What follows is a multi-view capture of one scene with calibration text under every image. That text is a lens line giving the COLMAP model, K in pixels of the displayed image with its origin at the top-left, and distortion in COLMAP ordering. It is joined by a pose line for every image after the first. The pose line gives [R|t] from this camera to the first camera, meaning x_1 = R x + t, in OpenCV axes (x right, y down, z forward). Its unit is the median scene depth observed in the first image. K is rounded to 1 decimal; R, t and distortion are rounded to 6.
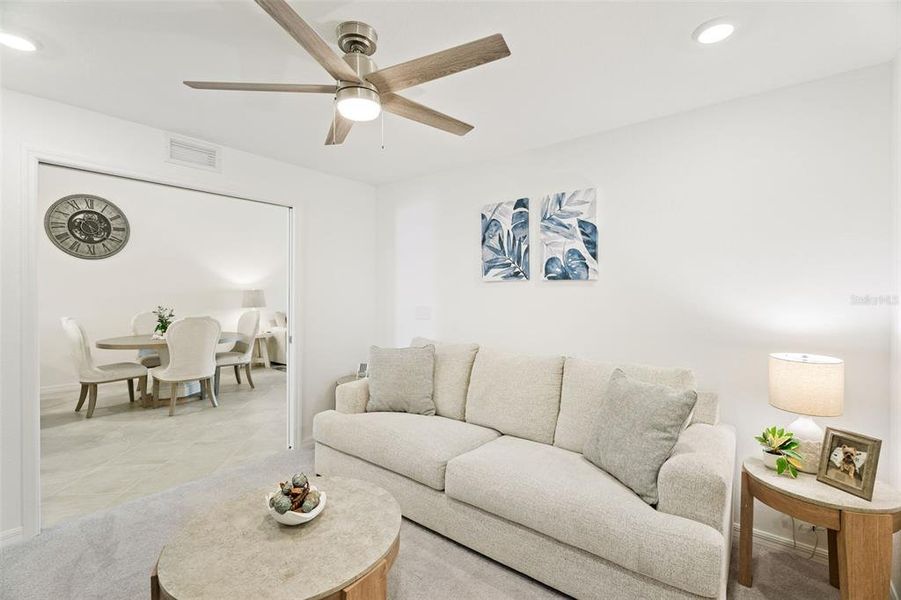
lens RADIAL K [[403.0, 0, 454.8], [0, 403.0, 298.2], [0, 0, 1]] dist [-0.001283, -0.002213]
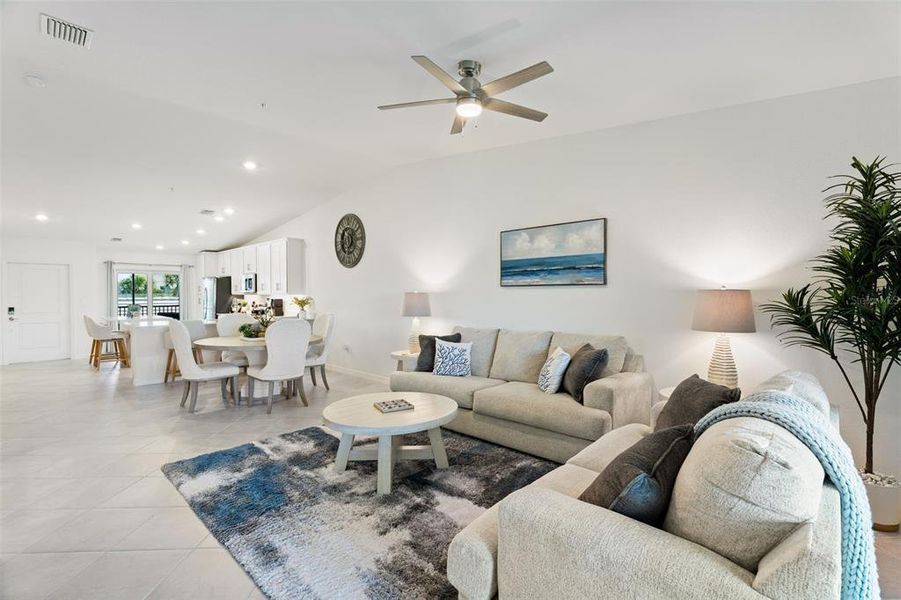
lens RADIAL K [[403.0, 0, 451.4], [0, 403.0, 297.3], [0, 0, 1]] dist [-0.001283, -0.002213]
pose [[-0.114946, 0.011106, -0.993310, 0.278134], [-0.013098, 0.999834, 0.012695, -0.028813], [0.993285, 0.014469, -0.114781, 1.545104]]
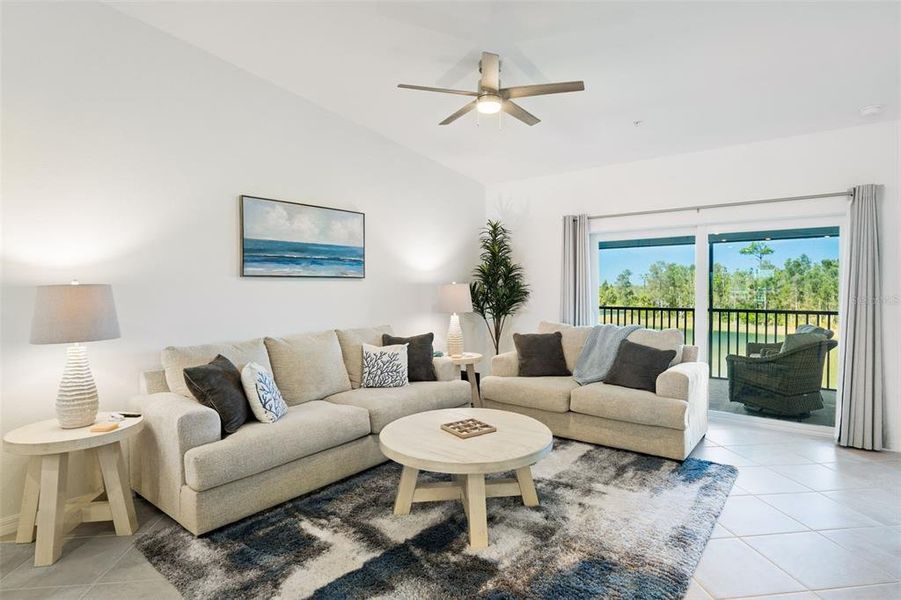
lens RADIAL K [[471.9, 0, 455.2], [0, 471.9, 298.7], [0, 0, 1]] dist [-0.007678, -0.002526]
pose [[0.999524, -0.004097, -0.030588, -0.270432], [0.004365, 0.999953, 0.008712, -0.015341], [0.030551, -0.008841, 0.999494, 0.883671]]
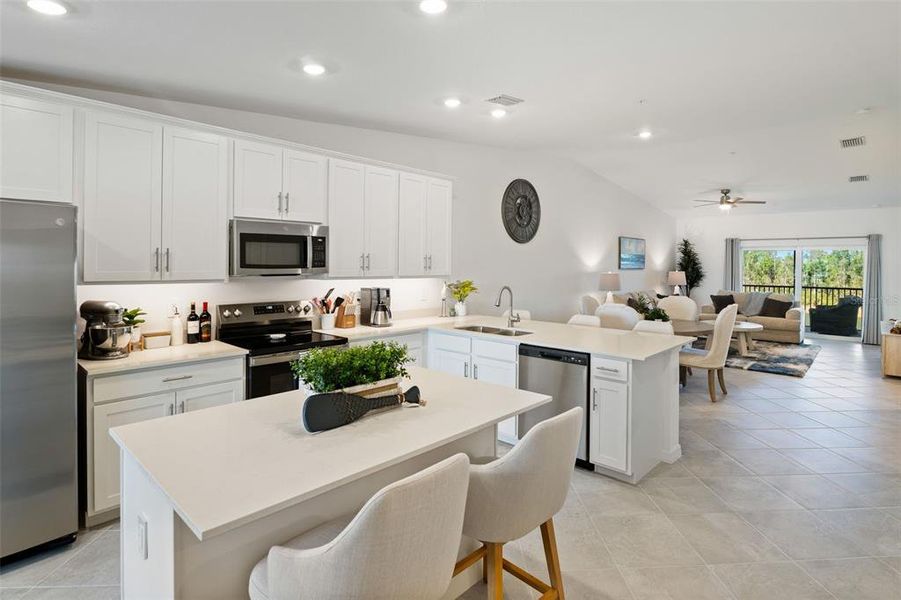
lens RADIAL K [[456.4, 0, 482.4], [0, 456.4, 267.4], [0, 0, 1]] dist [-0.013649, 0.004639]
pose [[0.997012, 0.011557, -0.076381, -0.978733], [-0.012309, 0.999880, -0.009382, -0.025130], [0.076263, 0.010294, 0.997035, -0.158940]]
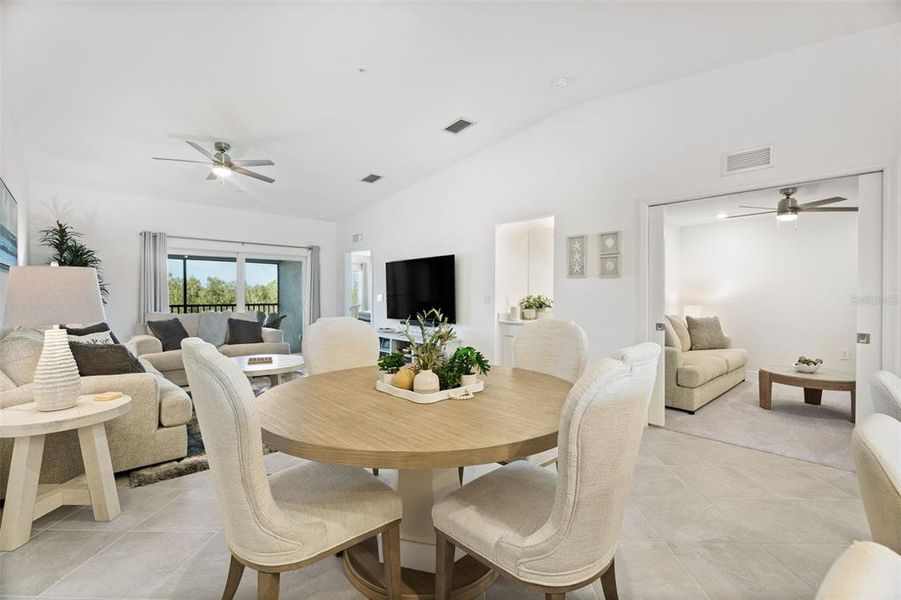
lens RADIAL K [[403.0, 0, 451.4], [0, 403.0, 296.0], [0, 0, 1]] dist [-0.001283, -0.002213]
pose [[0.177493, -0.002062, 0.984120, -1.011447], [0.015771, 0.999875, -0.000749, 0.009928], [-0.983996, 0.015653, 0.177503, 0.882021]]
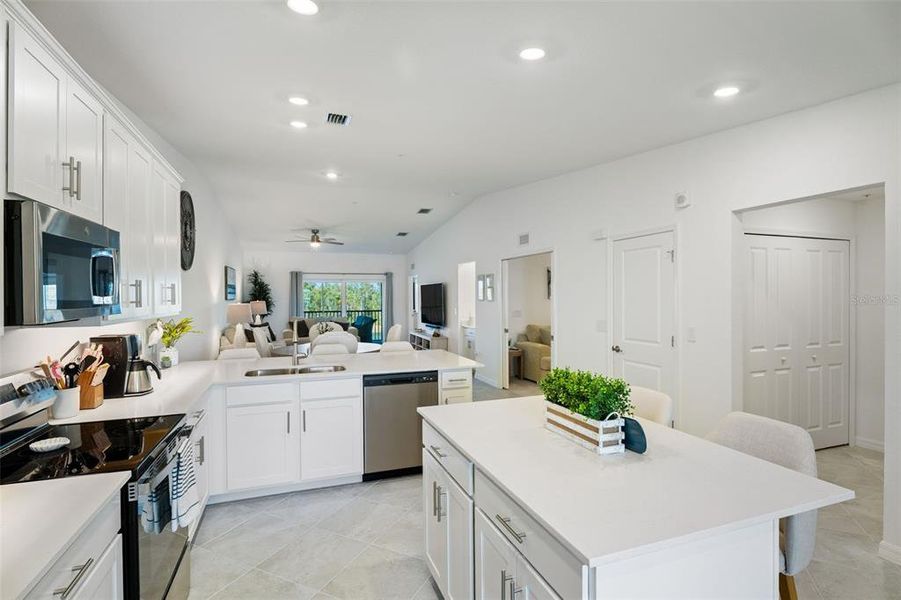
lens RADIAL K [[434.9, 0, 442.3], [0, 434.9, 292.2], [0, 0, 1]] dist [-0.012940, 0.002948]
pose [[0.562412, 0.005065, 0.826842, -1.437074], [0.018009, 0.999669, -0.018373, -0.026343], [-0.826661, 0.025224, 0.562134, 0.073133]]
